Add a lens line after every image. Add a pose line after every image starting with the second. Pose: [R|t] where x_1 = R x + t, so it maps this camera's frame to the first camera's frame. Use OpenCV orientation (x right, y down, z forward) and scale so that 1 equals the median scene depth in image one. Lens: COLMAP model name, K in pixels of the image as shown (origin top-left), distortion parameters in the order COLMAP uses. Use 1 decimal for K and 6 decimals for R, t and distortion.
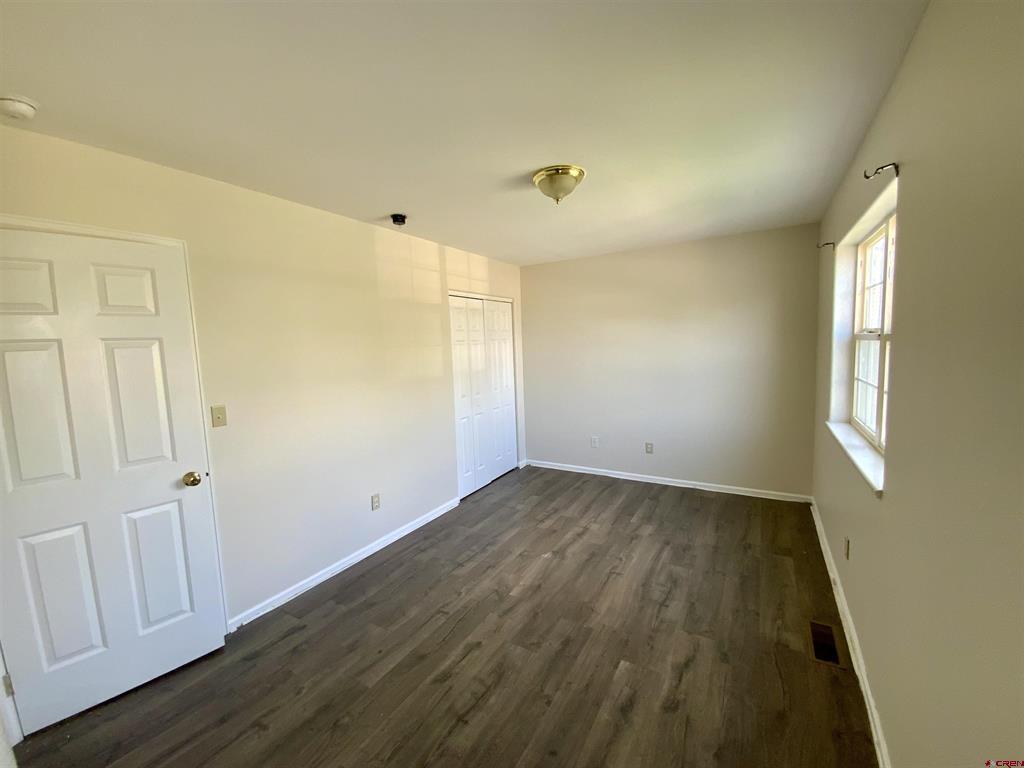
lens RADIAL K [[421.8, 0, 512.0], [0, 421.8, 384.0], [0, 0, 1]] dist [0.002701, -0.000112]
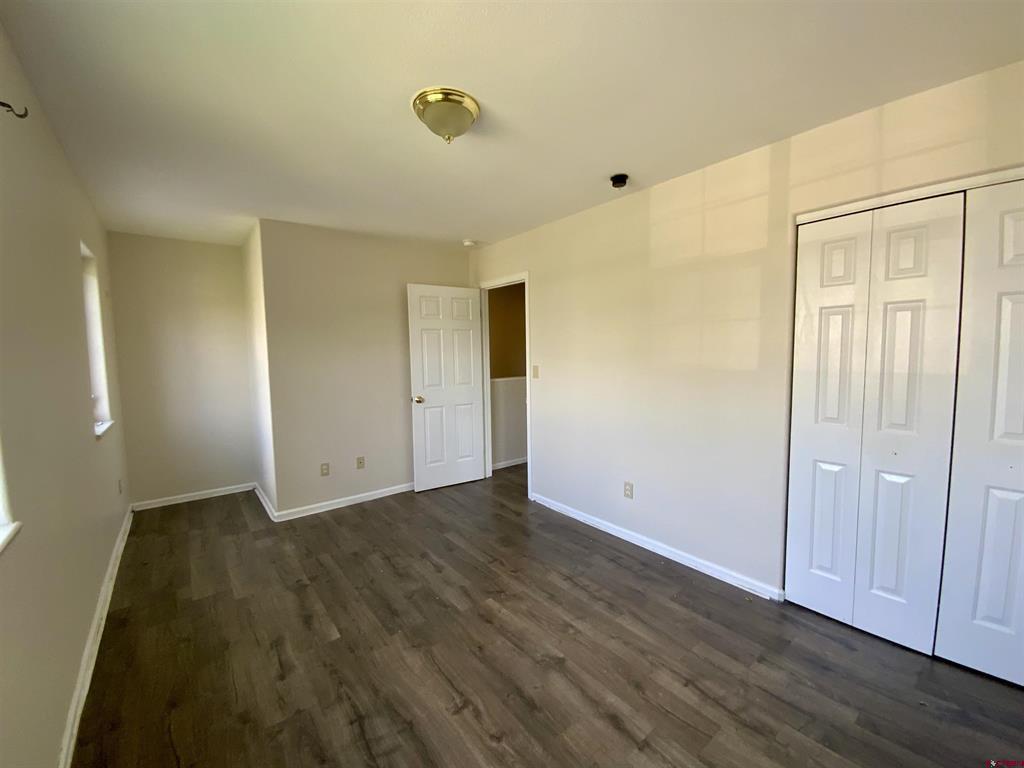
lens RADIAL K [[421.8, 0, 512.0], [0, 421.8, 384.0], [0, 0, 1]] dist [0.002701, -0.000112]
pose [[-0.360047, 0.118995, -0.925314, 0.715719], [-0.065481, 0.986163, 0.152299, -0.096095], [0.930633, 0.115425, -0.347273, 1.216523]]
